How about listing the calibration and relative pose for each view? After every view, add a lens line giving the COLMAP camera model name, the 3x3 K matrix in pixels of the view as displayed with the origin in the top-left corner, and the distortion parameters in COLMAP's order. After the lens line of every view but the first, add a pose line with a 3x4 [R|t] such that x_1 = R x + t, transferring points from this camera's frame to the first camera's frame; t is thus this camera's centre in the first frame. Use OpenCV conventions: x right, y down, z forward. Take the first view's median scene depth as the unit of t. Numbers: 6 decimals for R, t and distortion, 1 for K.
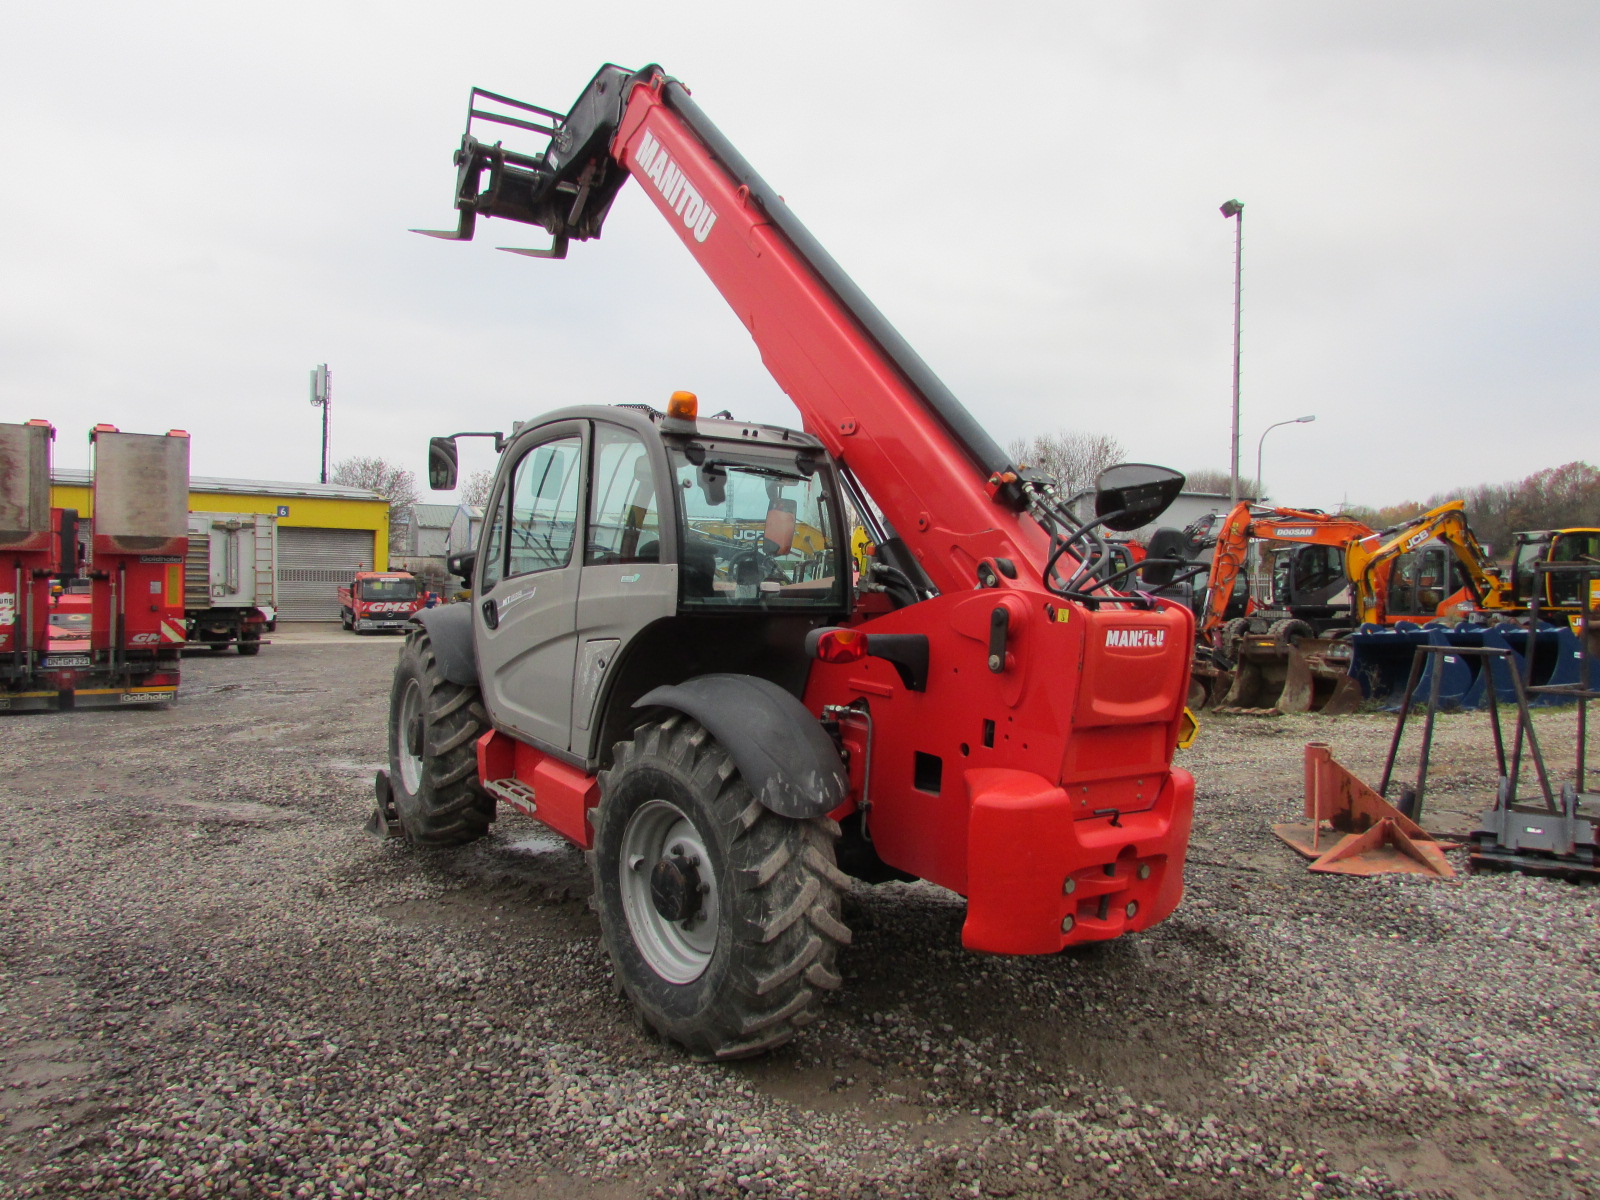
lens RADIAL K [[1149.8, 0, 794.4], [0, 1149.8, 602.9], [0, 0, 1]] dist [-0.020406, -0.009402]
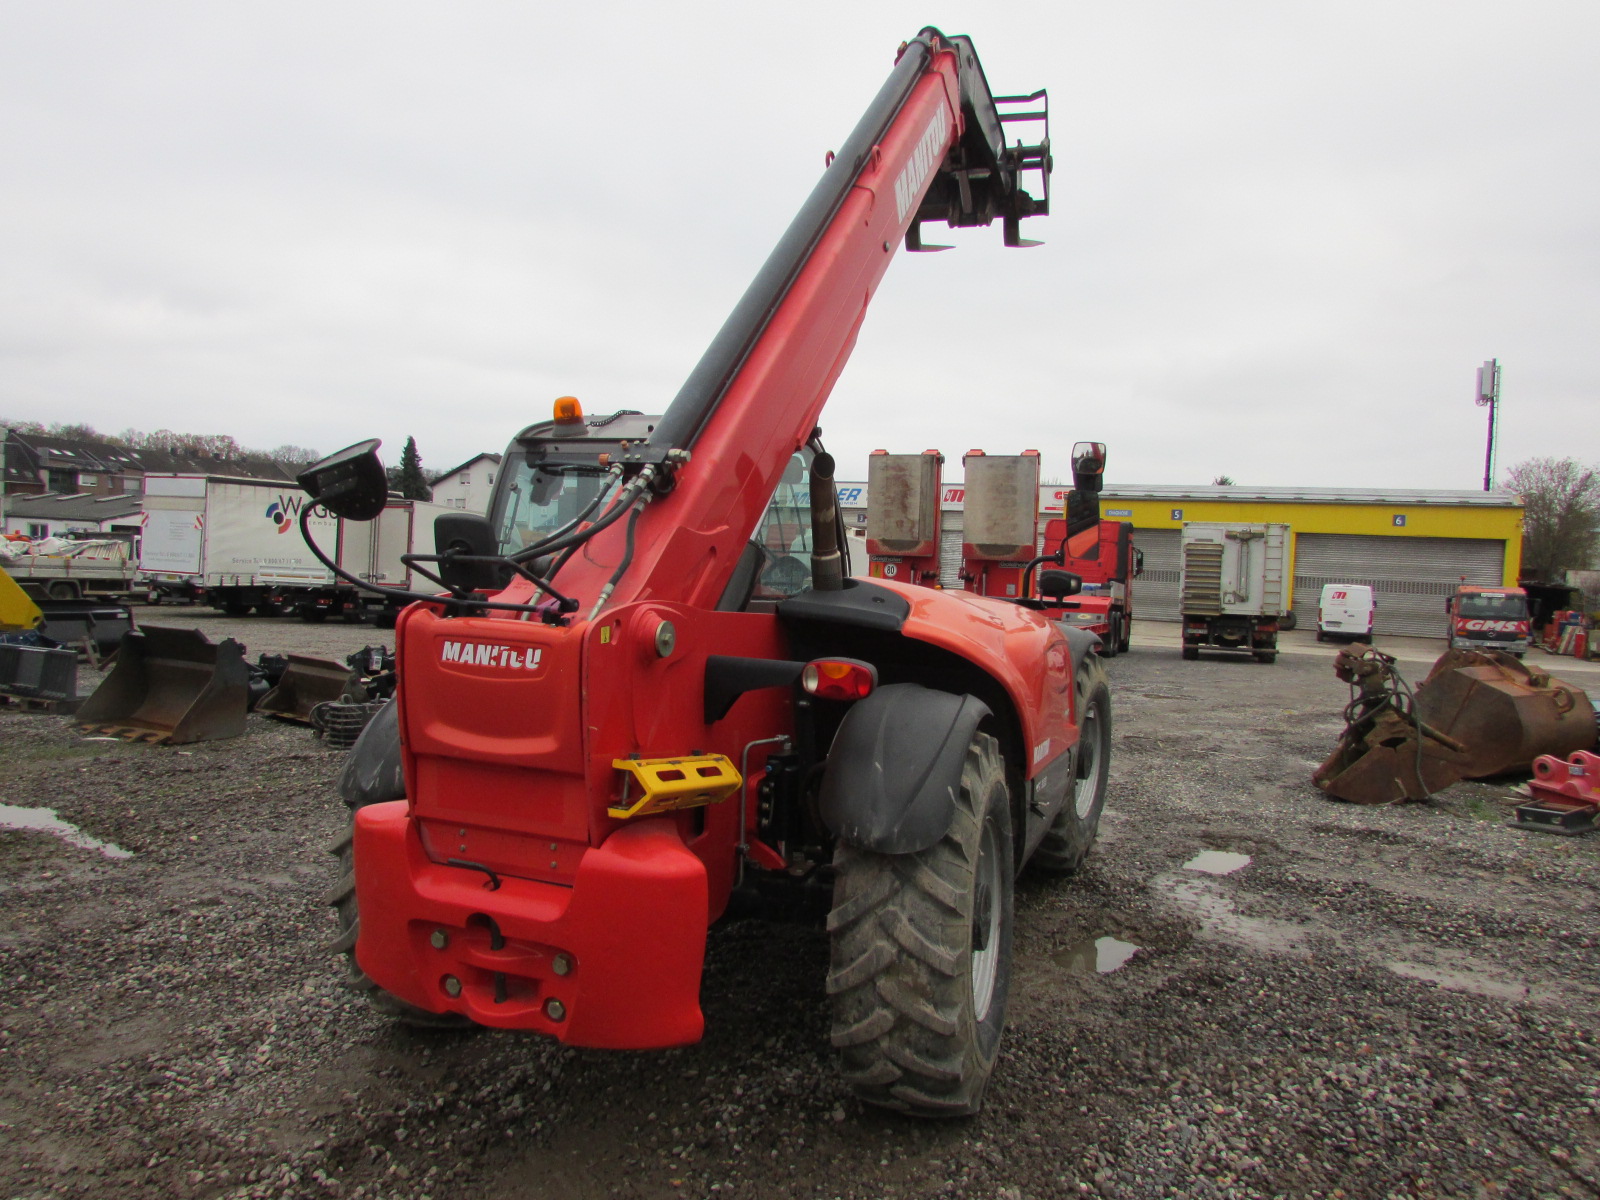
lens RADIAL K [[1149.8, 0, 797.1], [0, 1149.8, 603.0], [0, 0, 1]] dist [-0.020406, -0.009402]
pose [[0.541749, 0.036976, -0.839727, 0.295801], [-0.045529, 0.998856, 0.014610, -0.007253], [0.839306, 0.030316, 0.542813, 0.205798]]
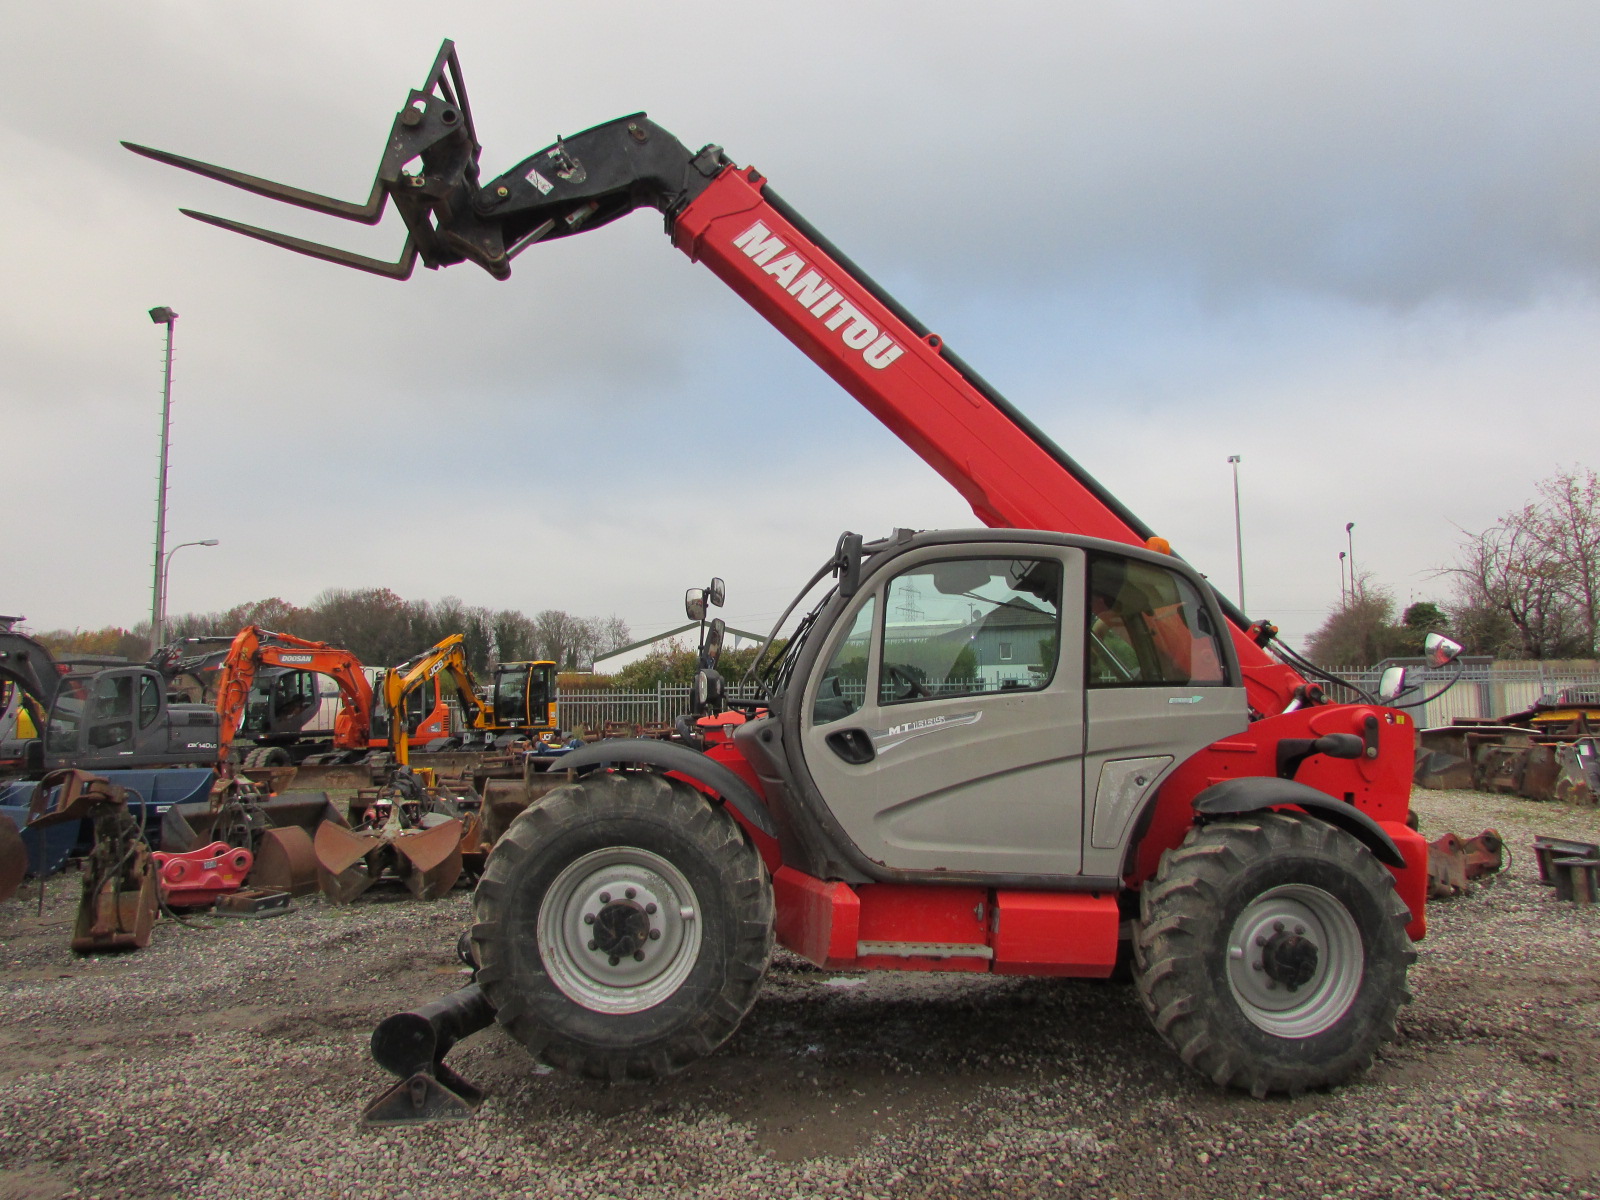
lens RADIAL K [[1149.8, 0, 794.1], [0, 1149.8, 606.4], [0, 0, 1]] dist [-0.020406, -0.009402]
pose [[0.490907, 0.061416, 0.869044, -0.061337], [0.032682, 0.995512, -0.088815, -0.001175], [-0.870599, 0.072002, 0.486697, 0.036642]]
